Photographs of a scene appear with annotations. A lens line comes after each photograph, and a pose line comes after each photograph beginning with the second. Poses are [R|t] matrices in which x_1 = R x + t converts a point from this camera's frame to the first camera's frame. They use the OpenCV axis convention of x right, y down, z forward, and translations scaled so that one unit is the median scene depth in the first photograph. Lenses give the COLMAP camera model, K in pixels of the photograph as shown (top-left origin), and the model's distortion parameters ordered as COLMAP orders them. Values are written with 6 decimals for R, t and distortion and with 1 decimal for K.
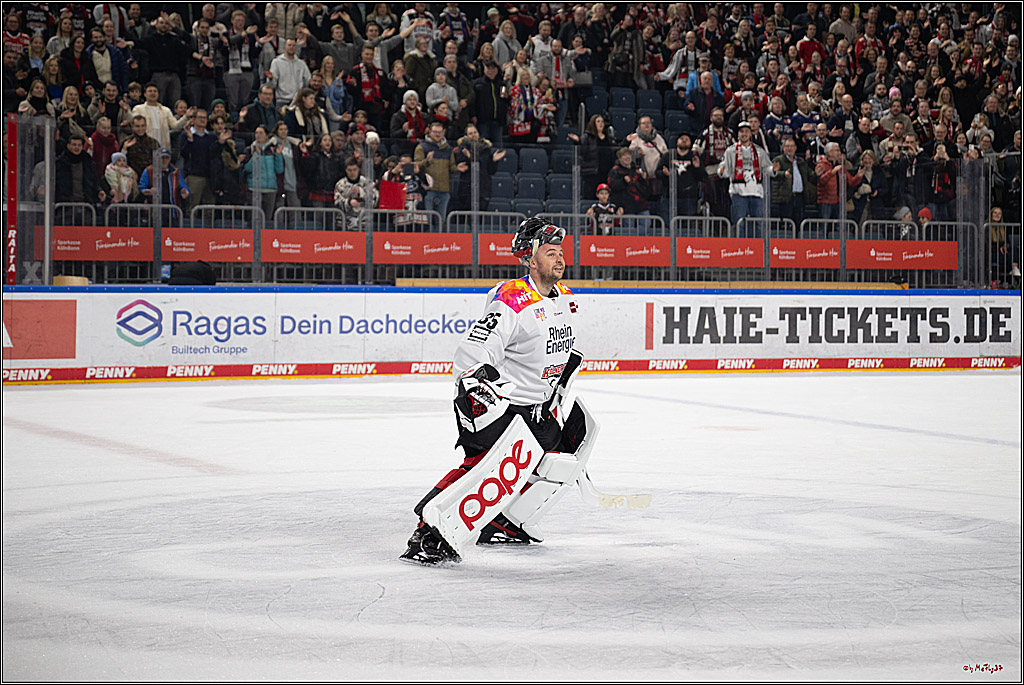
lens RADIAL K [[2077.9, 0, 522.3], [0, 2077.9, 323.4], [0, 0, 1]] dist [0.454535, 0.015054]
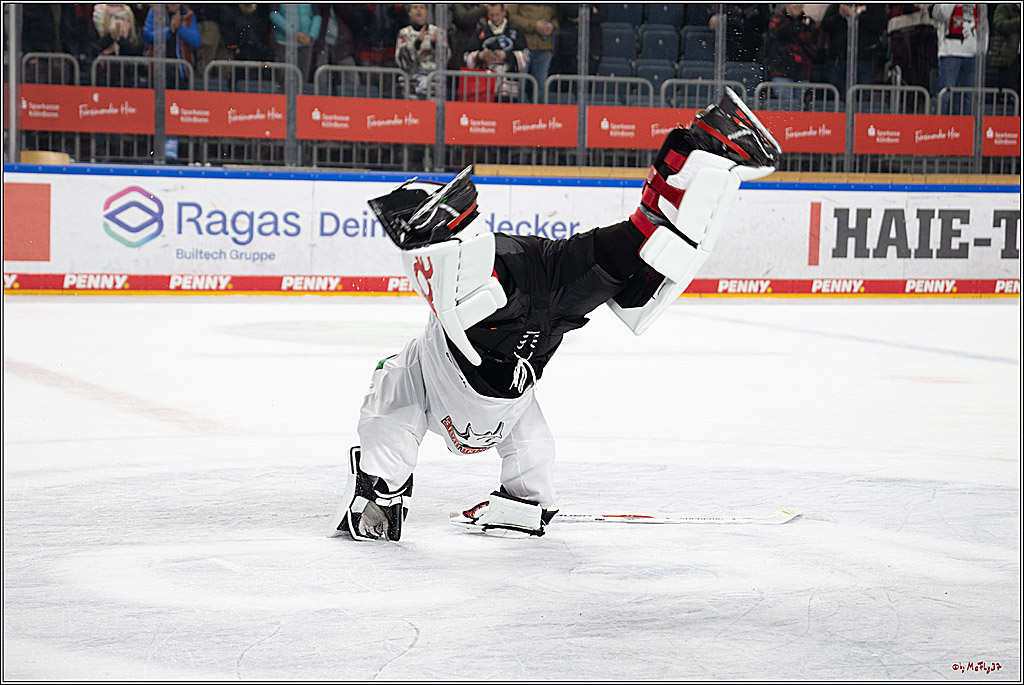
lens RADIAL K [[2288.3, 0, 512.0], [0, 2288.3, 342.5], [0, 0, 1]] dist [0.449646, 0.125715]
pose [[0.997920, 0.022847, -0.060281, 0.003895], [-0.019386, 0.998164, 0.057388, -0.005239], [0.061481, -0.056100, 0.996530, 0.171004]]
